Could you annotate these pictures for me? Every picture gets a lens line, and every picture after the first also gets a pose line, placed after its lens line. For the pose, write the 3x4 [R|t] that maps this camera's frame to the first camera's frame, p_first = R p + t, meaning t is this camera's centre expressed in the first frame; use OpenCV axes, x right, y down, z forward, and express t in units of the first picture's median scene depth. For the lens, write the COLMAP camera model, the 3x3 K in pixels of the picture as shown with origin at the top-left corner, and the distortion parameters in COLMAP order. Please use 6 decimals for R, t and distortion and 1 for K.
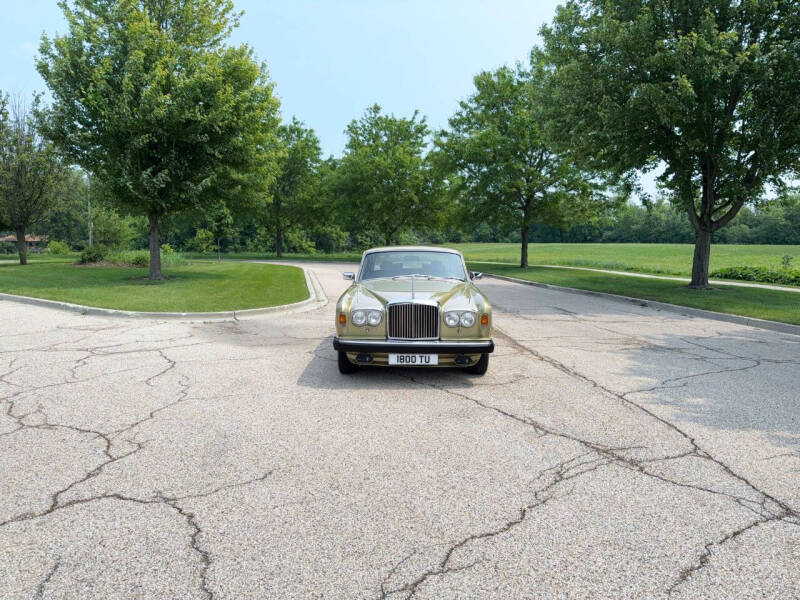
lens RADIAL K [[568.6, 0, 405.3], [0, 568.6, 301.3], [0, 0, 1]] dist [0.031019, -0.040655]
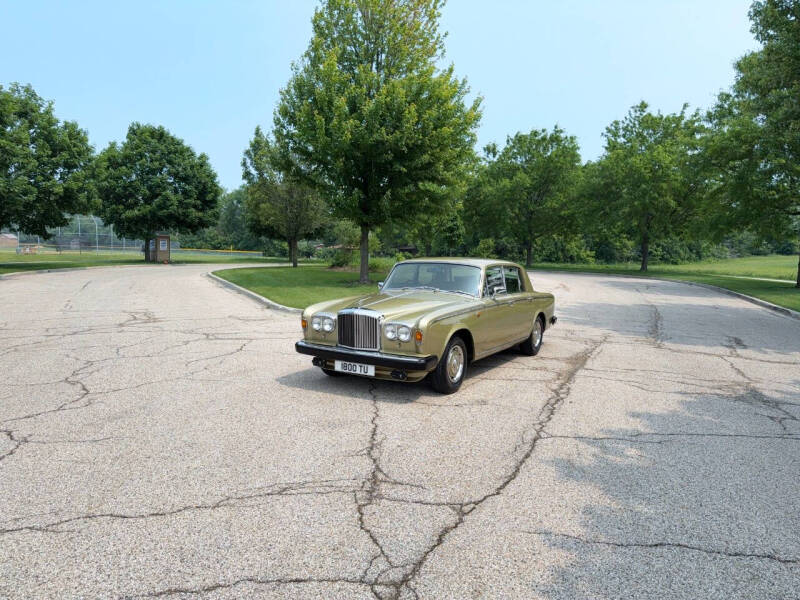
lens RADIAL K [[568.6, 0, 401.0], [0, 568.6, 306.4], [0, 0, 1]] dist [0.031019, -0.040655]
pose [[0.868355, 0.060311, -0.492261, 0.123800], [-0.063499, 0.997929, 0.010253, -0.005194], [0.491861, 0.022355, 0.870387, 0.030733]]
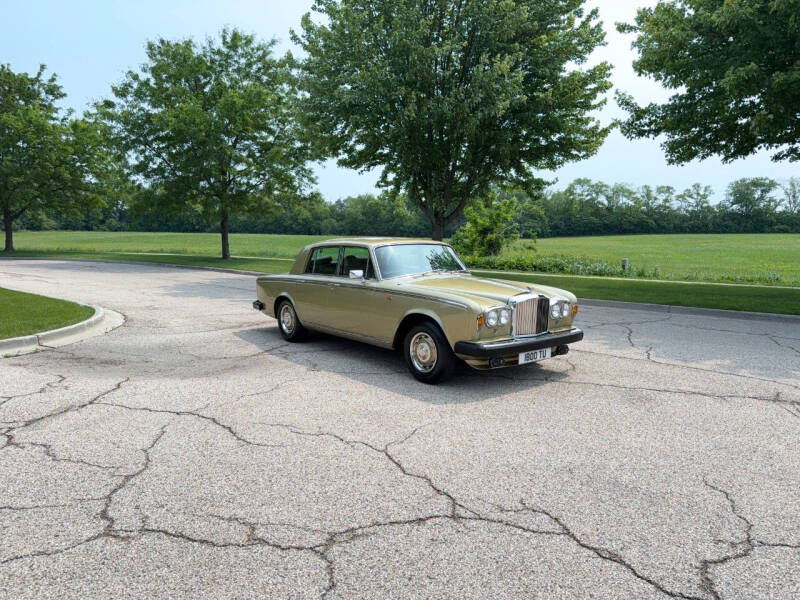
lens RADIAL K [[568.6, 0, 422.1], [0, 568.6, 280.5], [0, 0, 1]] dist [0.031019, -0.040655]
pose [[0.755888, -0.044130, 0.653212, -0.160993], [0.056303, 0.998411, 0.002298, -0.008333], [-0.652276, 0.035041, 0.757171, 0.081218]]
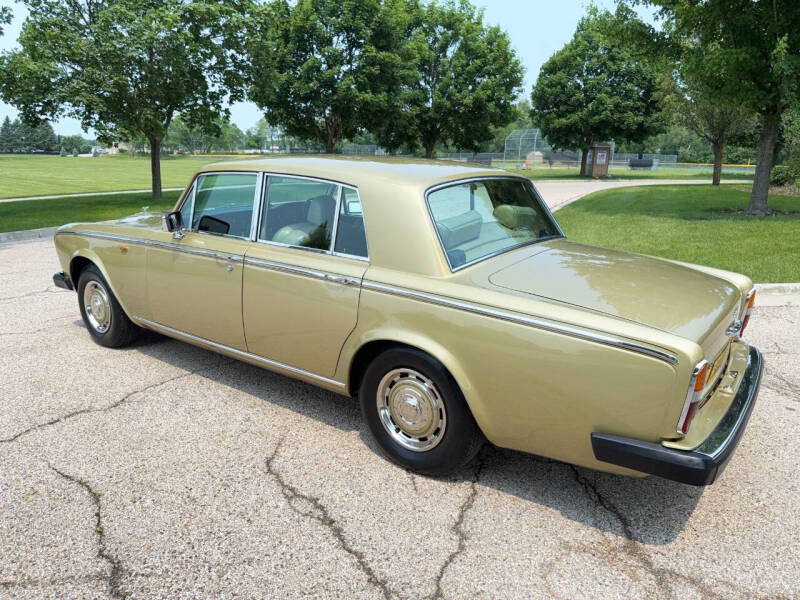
lens RADIAL K [[568.6, 0, 398.9], [0, 568.6, 300.4], [0, 0, 1]] dist [0.031019, -0.040655]
pose [[0.181952, 0.234543, -0.954926, 0.102860], [-0.104732, 0.970235, 0.218348, -0.027473], [0.977714, 0.060282, 0.201101, 0.289288]]
